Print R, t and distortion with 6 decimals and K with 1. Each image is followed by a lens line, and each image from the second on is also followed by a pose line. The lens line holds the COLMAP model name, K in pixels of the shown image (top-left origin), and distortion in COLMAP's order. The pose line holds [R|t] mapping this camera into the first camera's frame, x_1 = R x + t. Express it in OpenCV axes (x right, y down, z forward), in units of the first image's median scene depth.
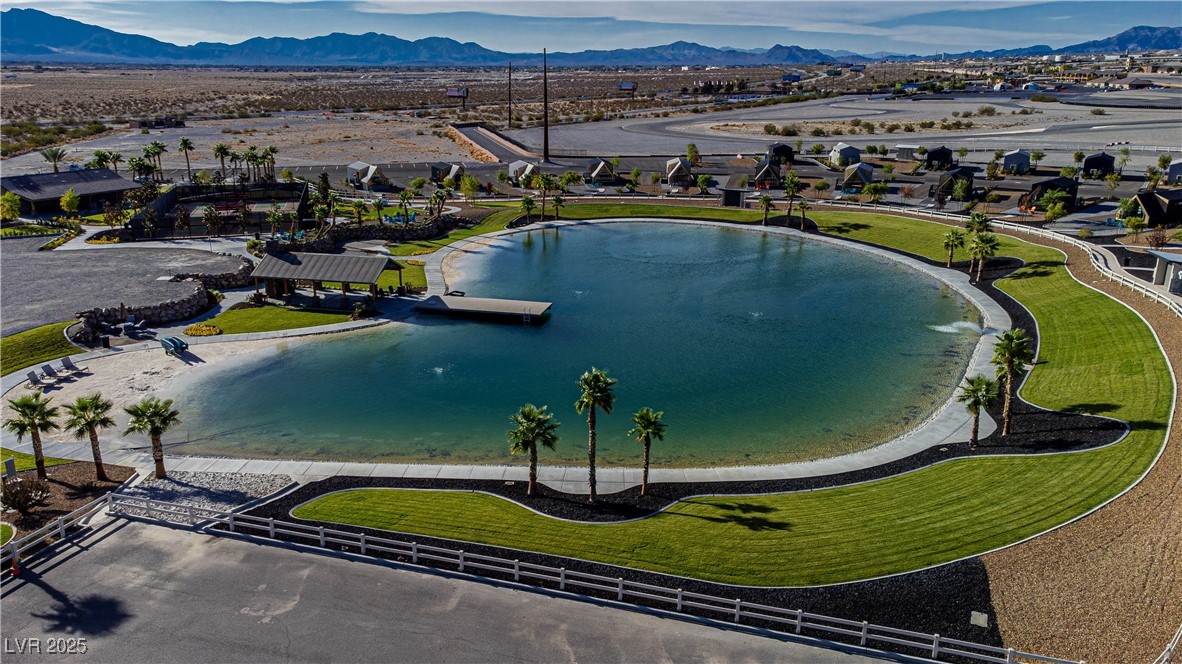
lens RADIAL K [[896.5, 0, 591.0], [0, 896.5, 332.0], [0, 0, 1]] dist [0.048028, 0.012065]
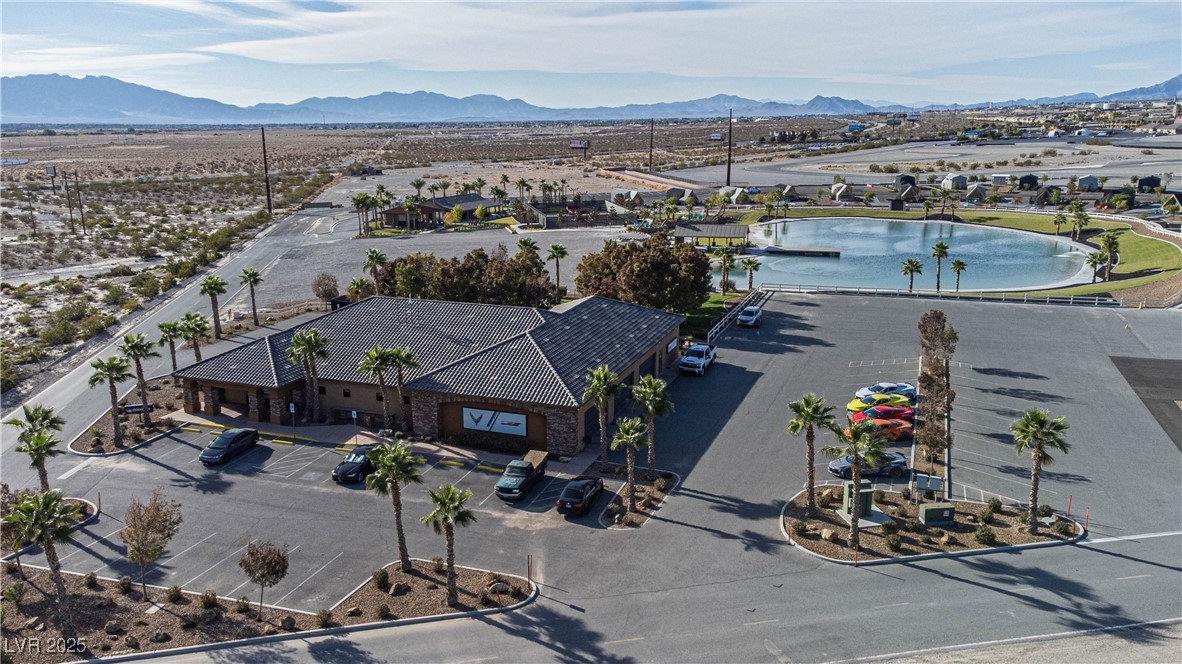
lens RADIAL K [[896.5, 0, 591.0], [0, 896.5, 332.0], [0, 0, 1]] dist [0.048028, 0.012065]
pose [[0.998975, -0.002724, -0.045178, -0.081532], [0.000231, 0.998481, -0.055099, 0.041474], [0.045260, 0.055032, 0.997458, -0.147573]]
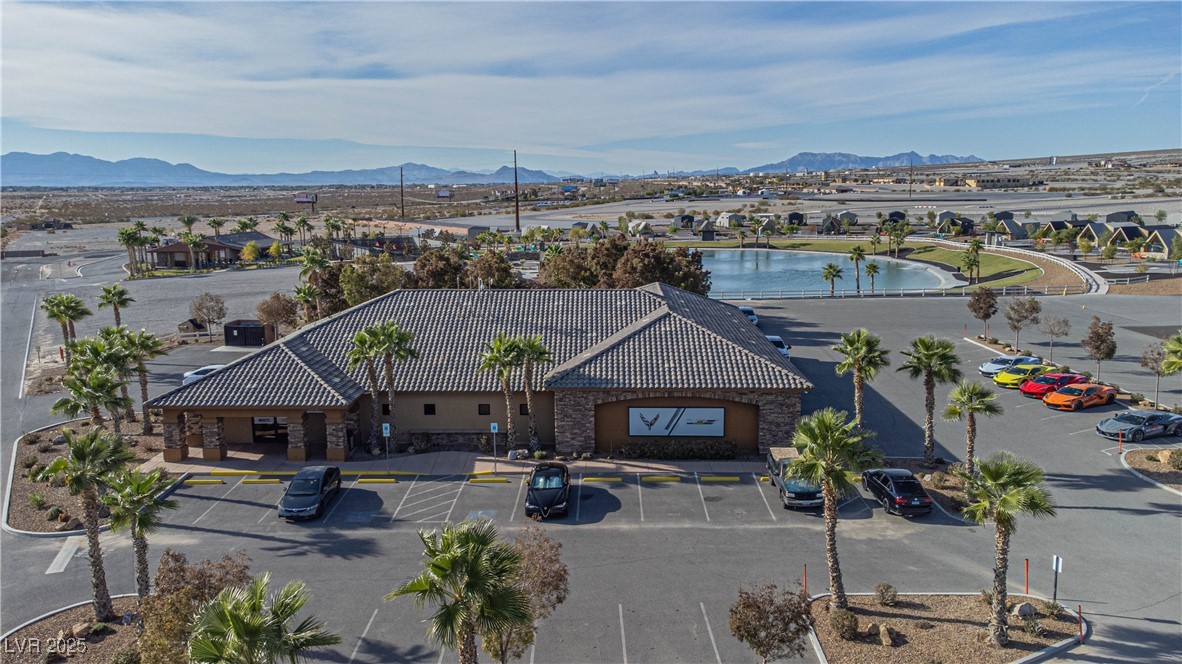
lens RADIAL K [[896.5, 0, 591.0], [0, 896.5, 332.0], [0, 0, 1]] dist [0.048028, 0.012065]
pose [[0.957392, -0.056021, 0.283305, -0.136334], [0.091134, 0.989485, -0.112314, 0.047573], [-0.274034, 0.133347, 0.952431, -0.110025]]
